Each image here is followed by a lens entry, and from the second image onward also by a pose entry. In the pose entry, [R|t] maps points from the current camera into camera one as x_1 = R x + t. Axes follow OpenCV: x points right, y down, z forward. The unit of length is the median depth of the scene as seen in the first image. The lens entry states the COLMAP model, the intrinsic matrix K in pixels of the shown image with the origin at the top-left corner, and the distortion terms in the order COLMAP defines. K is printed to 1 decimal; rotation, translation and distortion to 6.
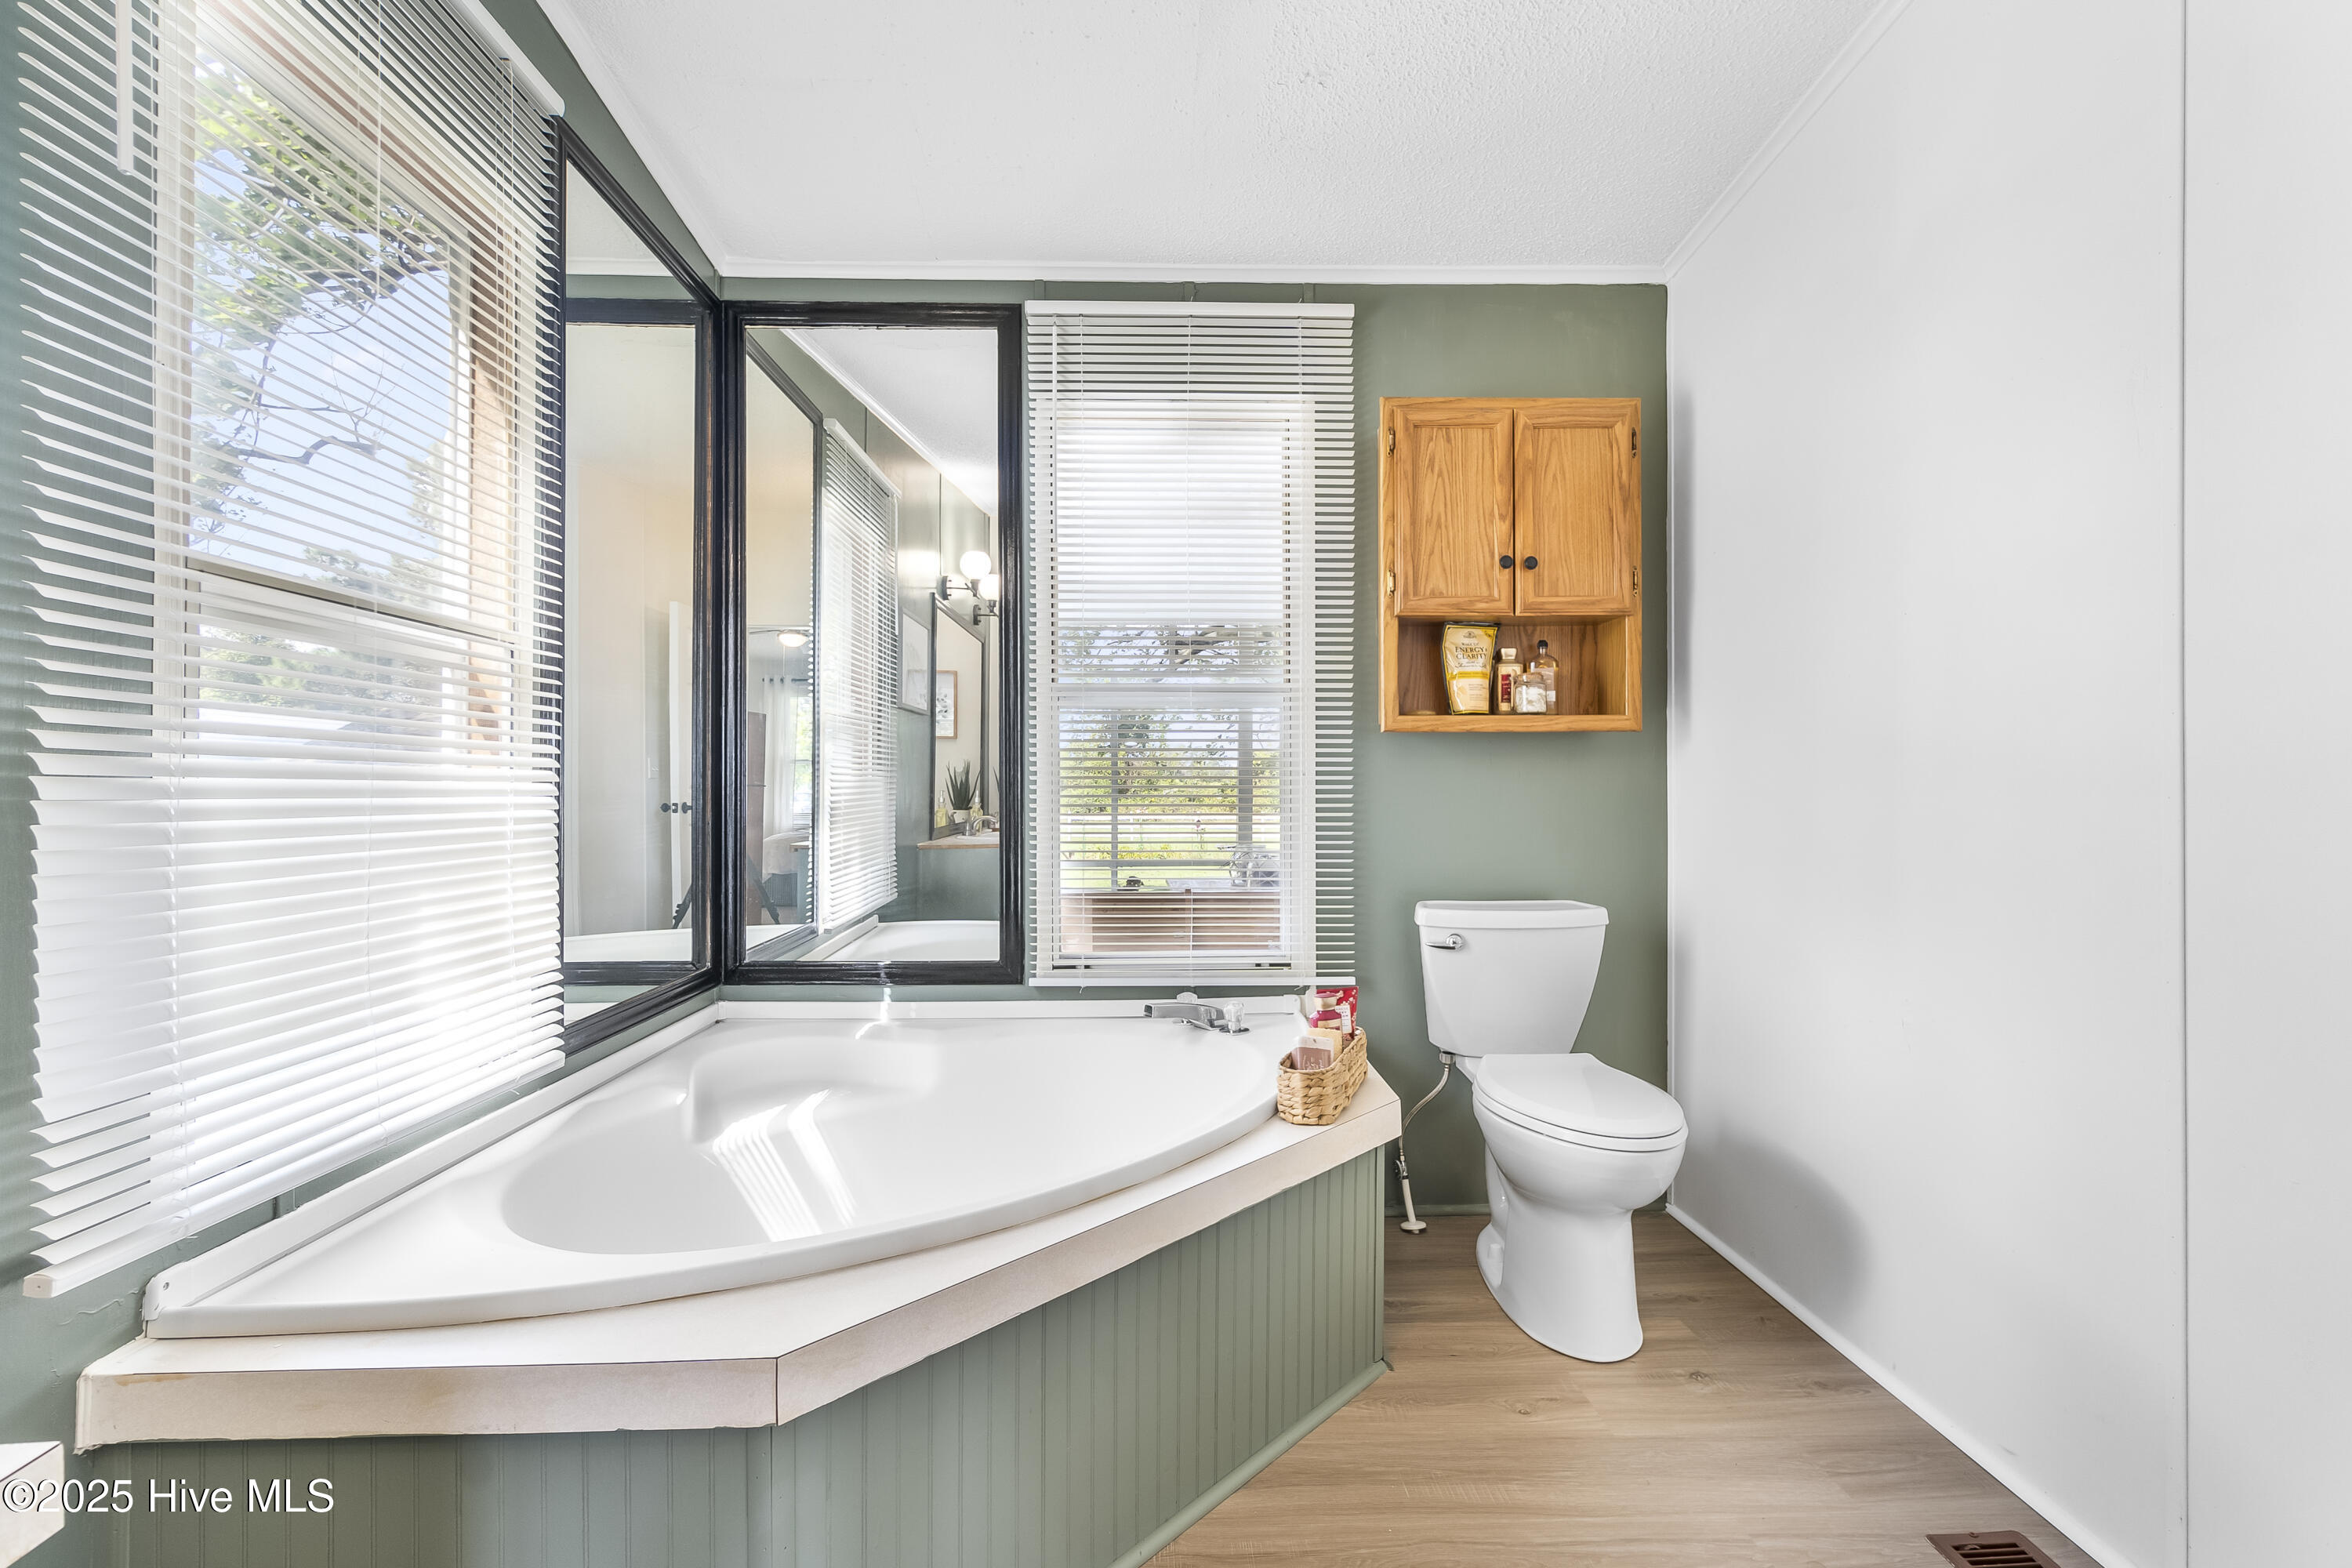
lens RADIAL K [[1035.4, 0, 1167.5], [0, 1035.4, 767.2], [0, 0, 1]] dist [-0.001585, -0.000282]
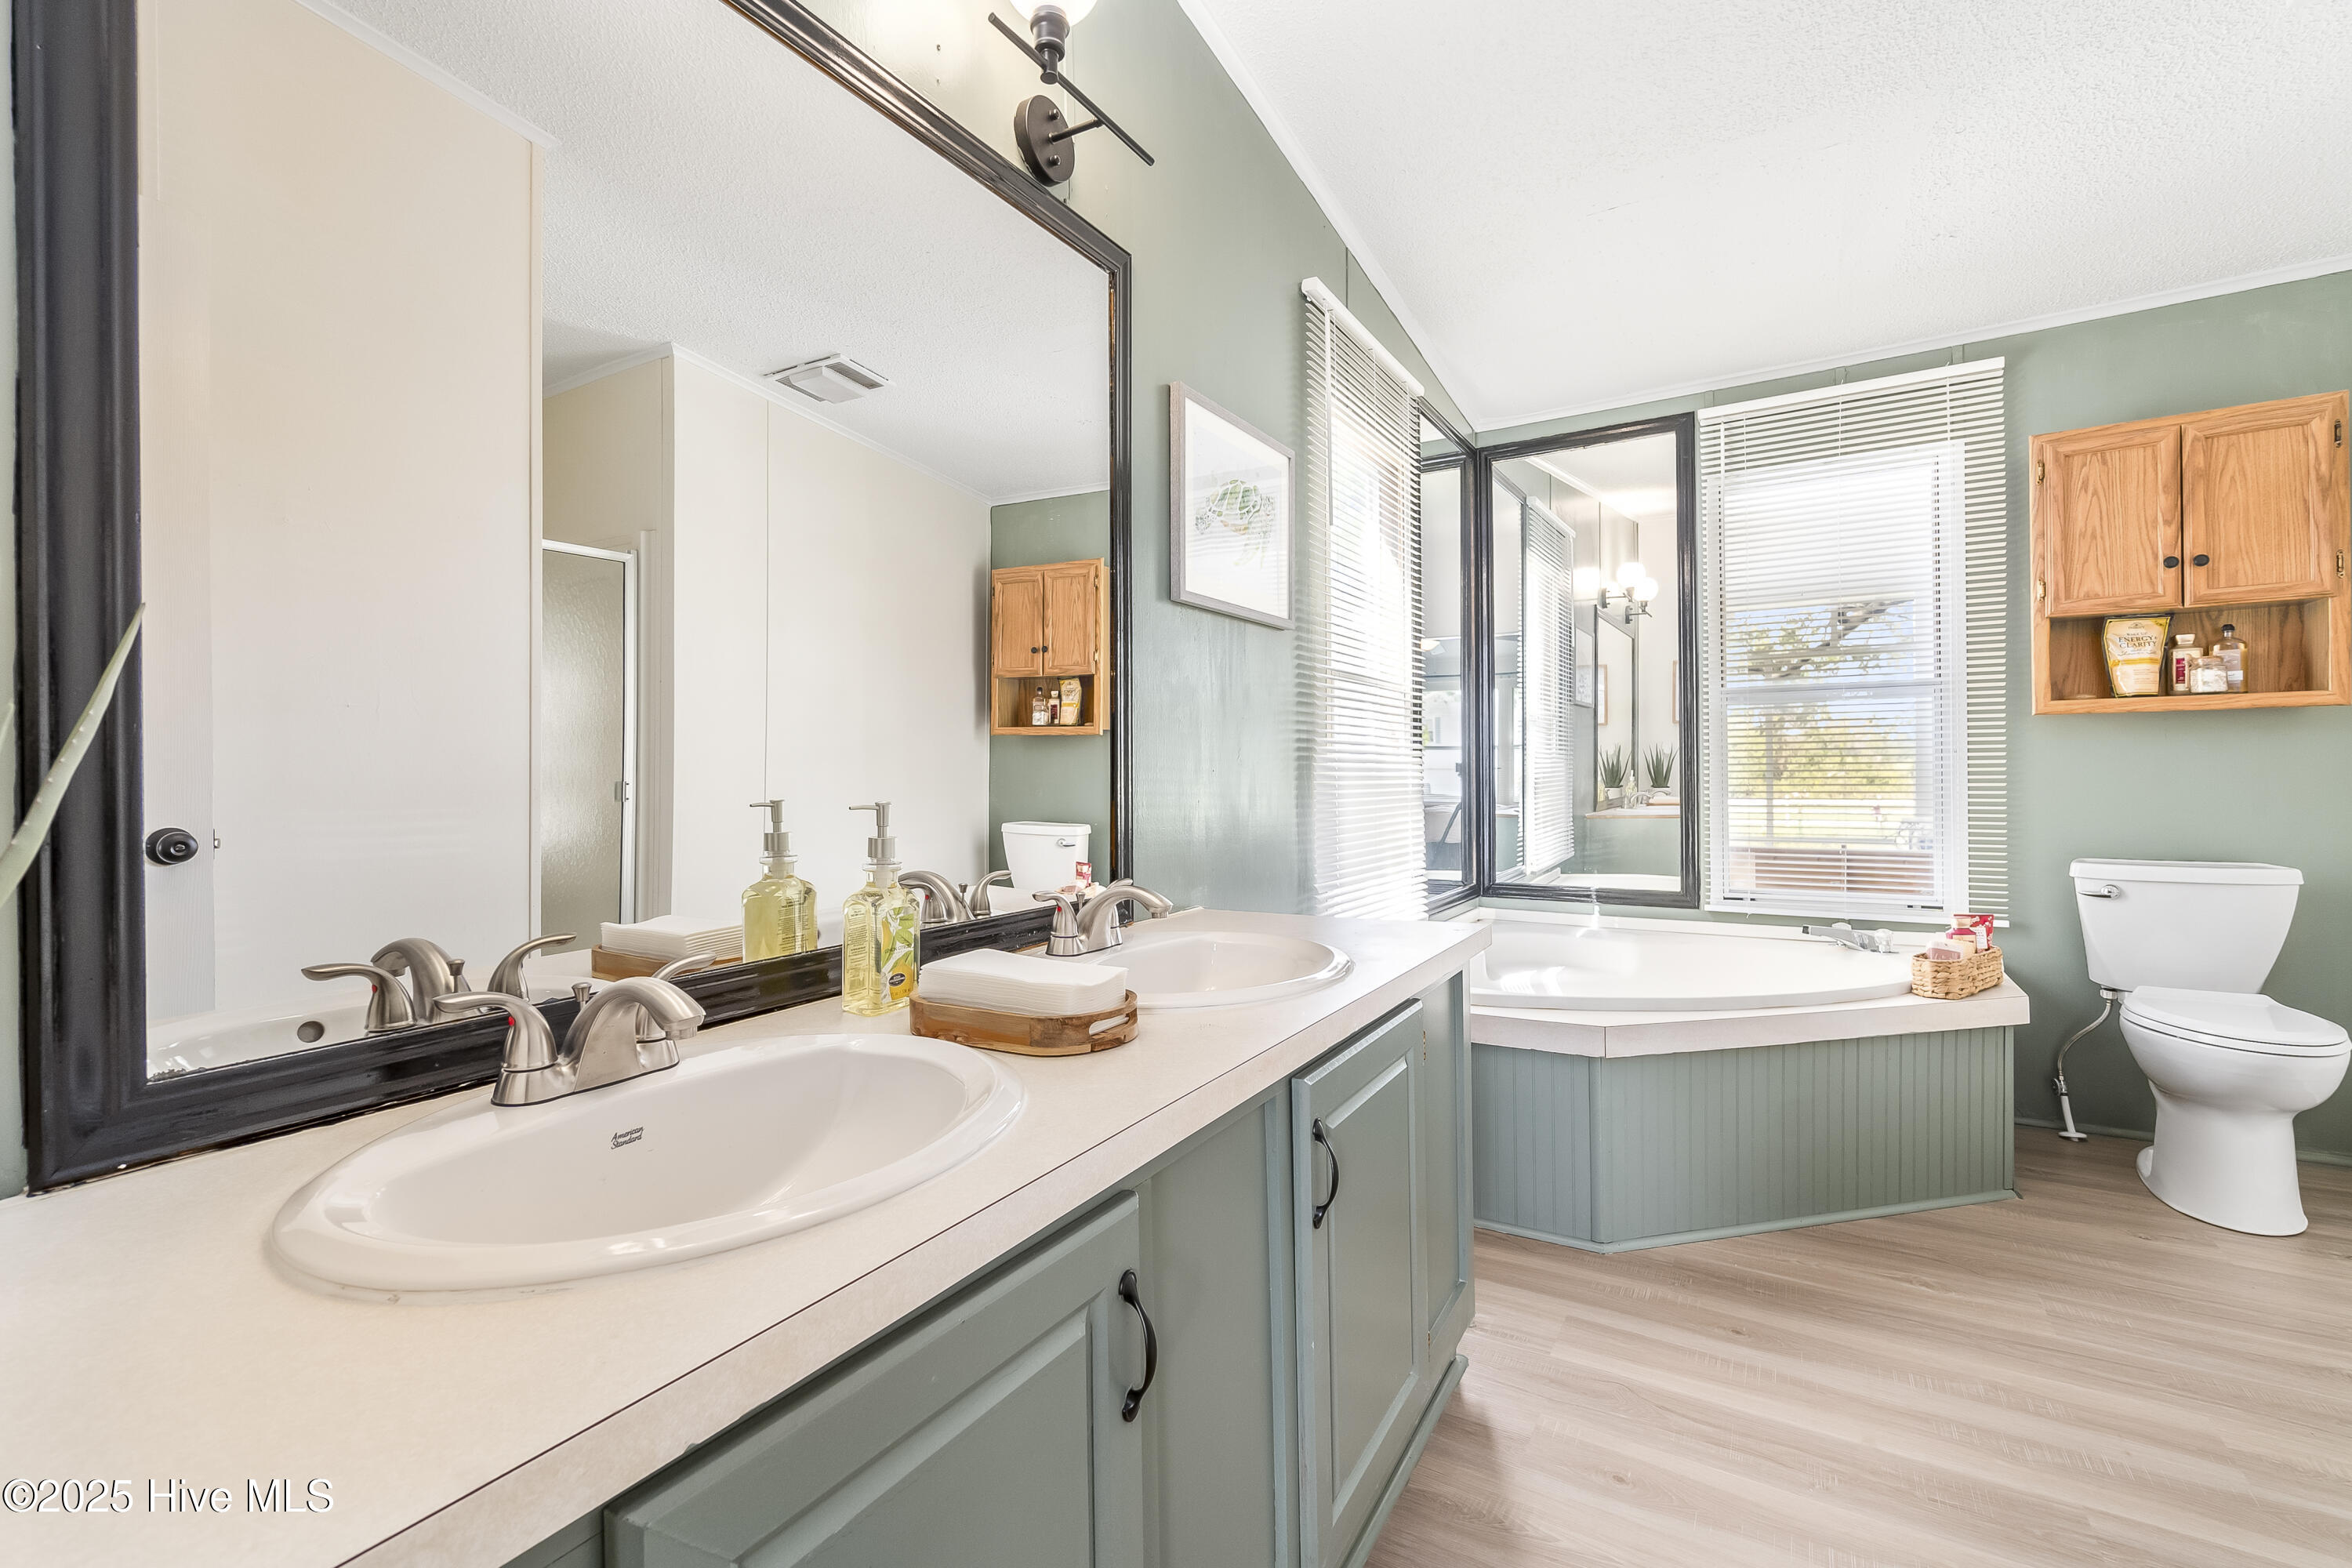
lens RADIAL K [[1037.2, 0, 1182.4], [0, 1037.2, 779.0], [0, 0, 1]] dist [0.002027, 0.000986]
pose [[0.845965, -0.005208, -0.533213, 0.015060], [0.019600, 0.999580, 0.021333, -0.005090], [0.532878, -0.028498, 0.845712, -0.534722]]
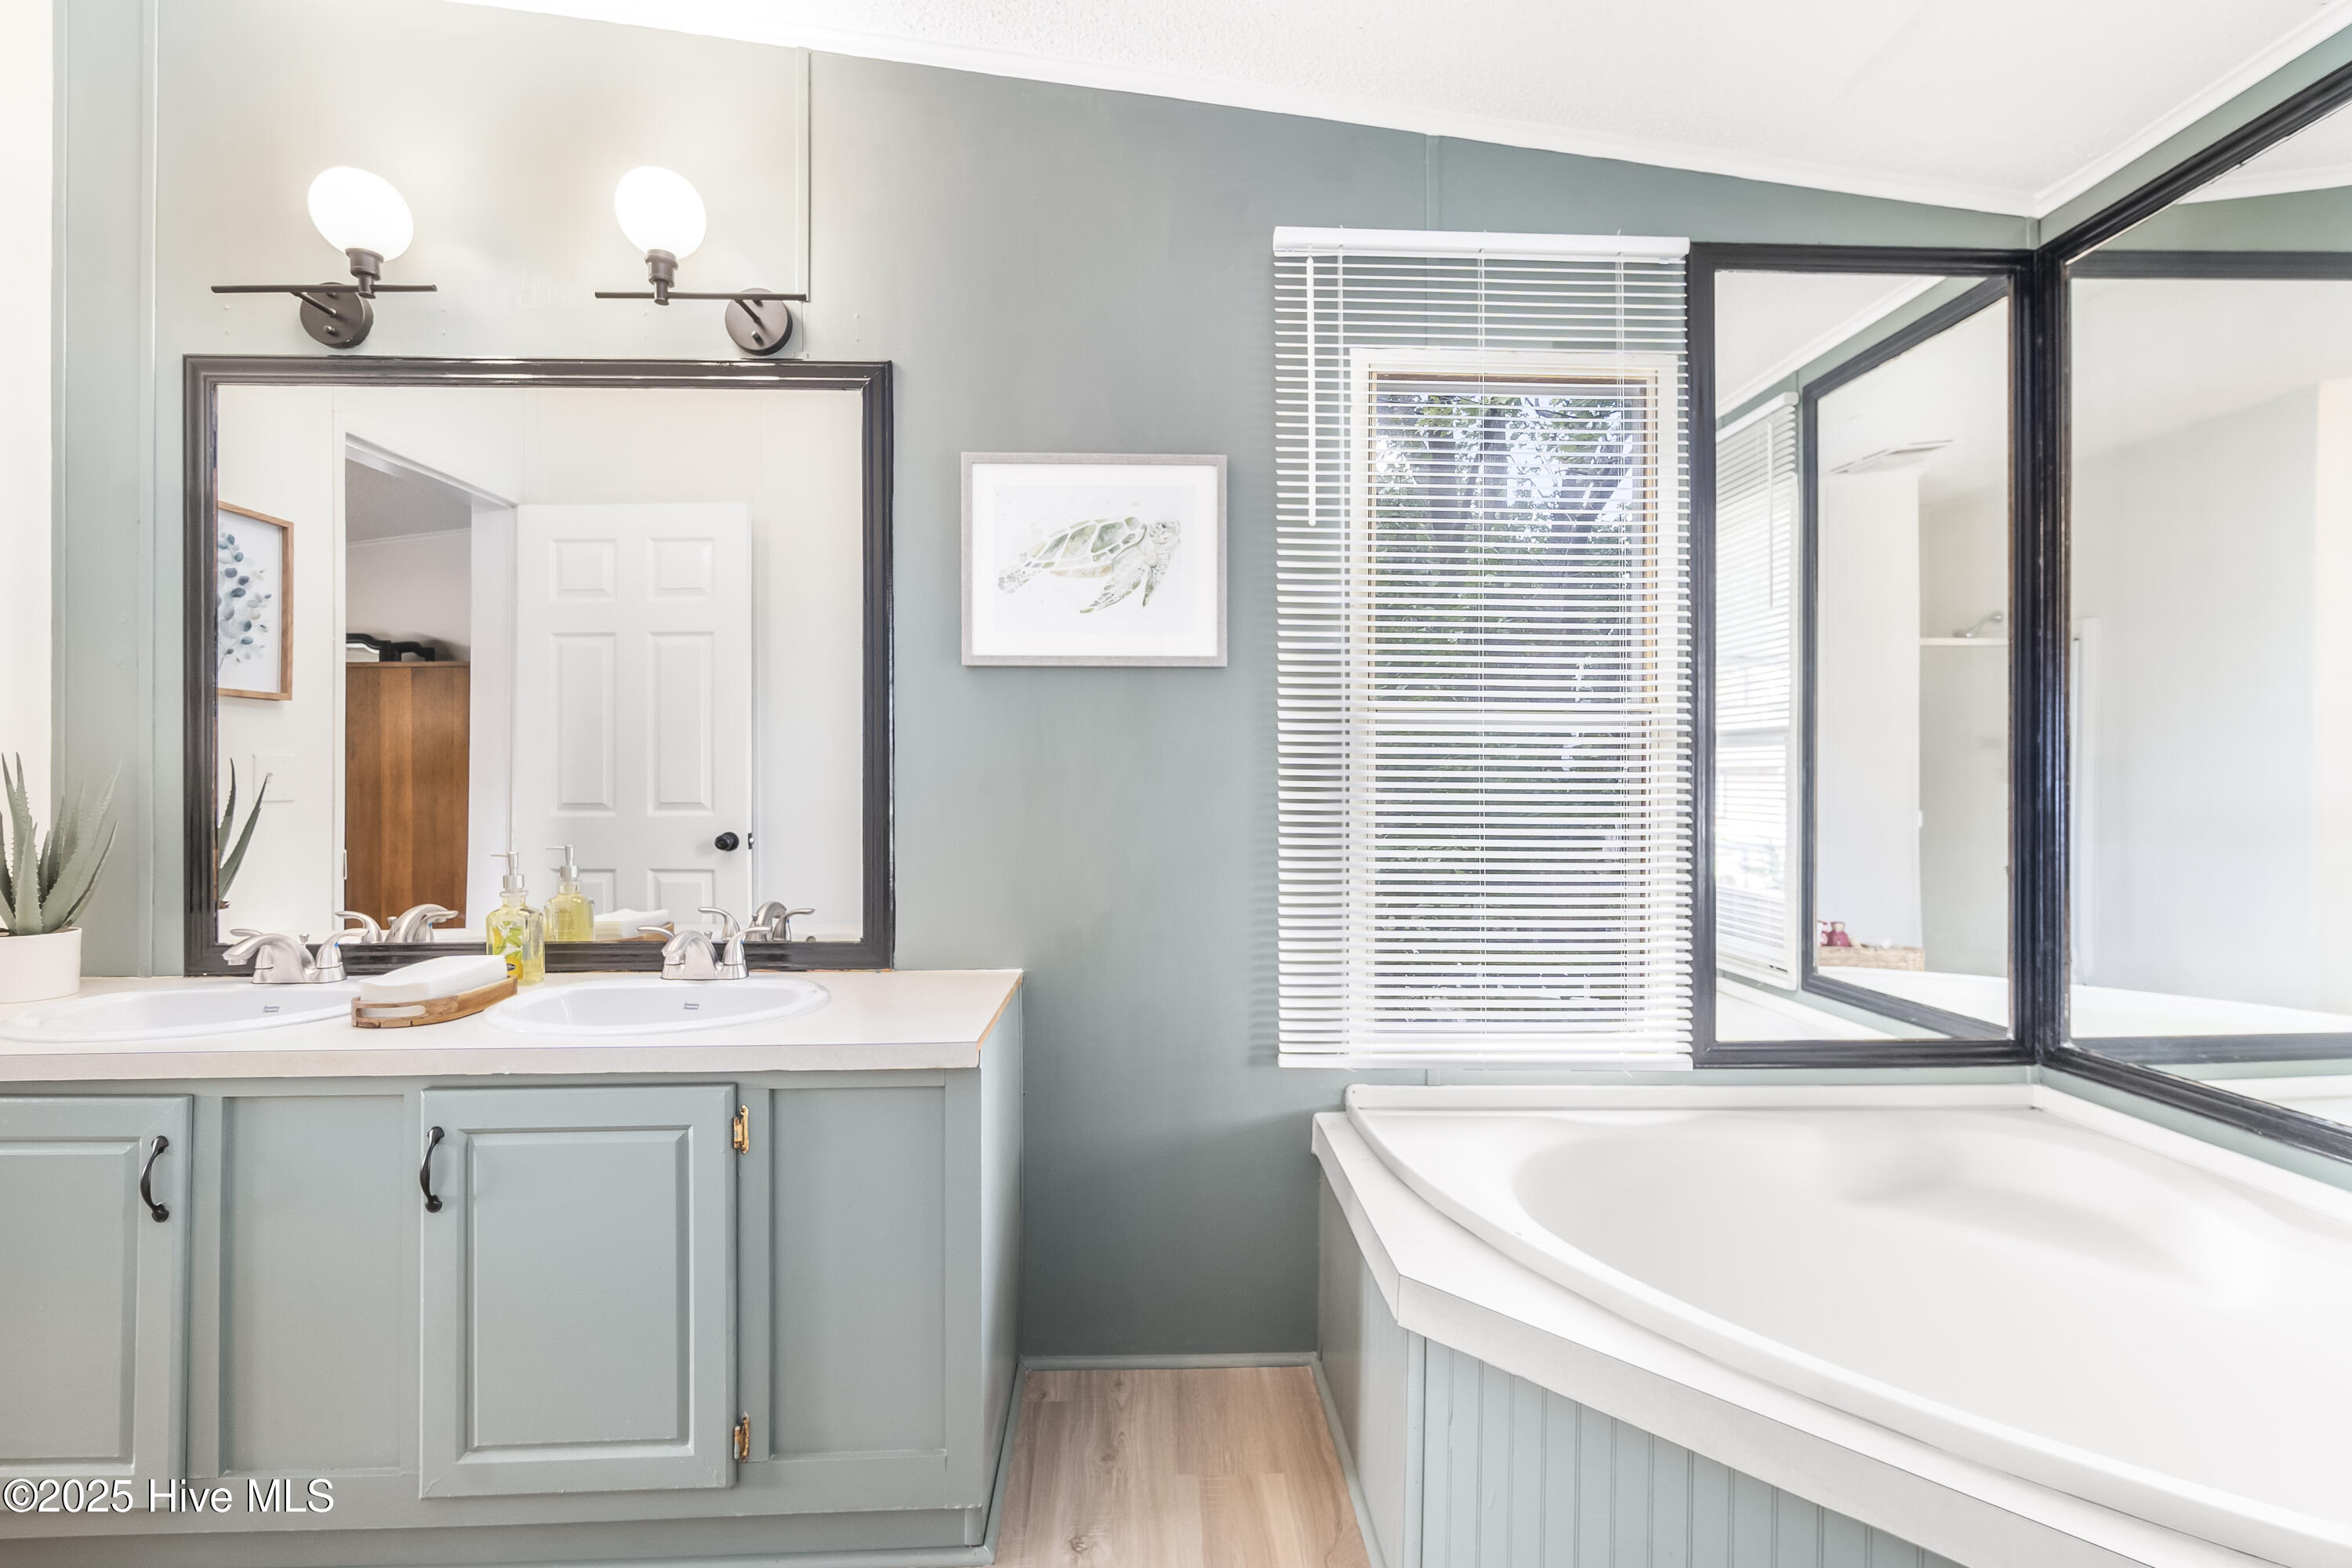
lens RADIAL K [[1028.9, 0, 1175.9], [0, 1028.9, 756.7], [0, 0, 1]] dist [-0.002399, -0.000200]
pose [[0.014366, -0.016992, -0.999752, 0.399561], [0.014459, 0.999755, -0.016784, -0.036053], [0.999792, -0.014215, 0.014608, 0.291516]]
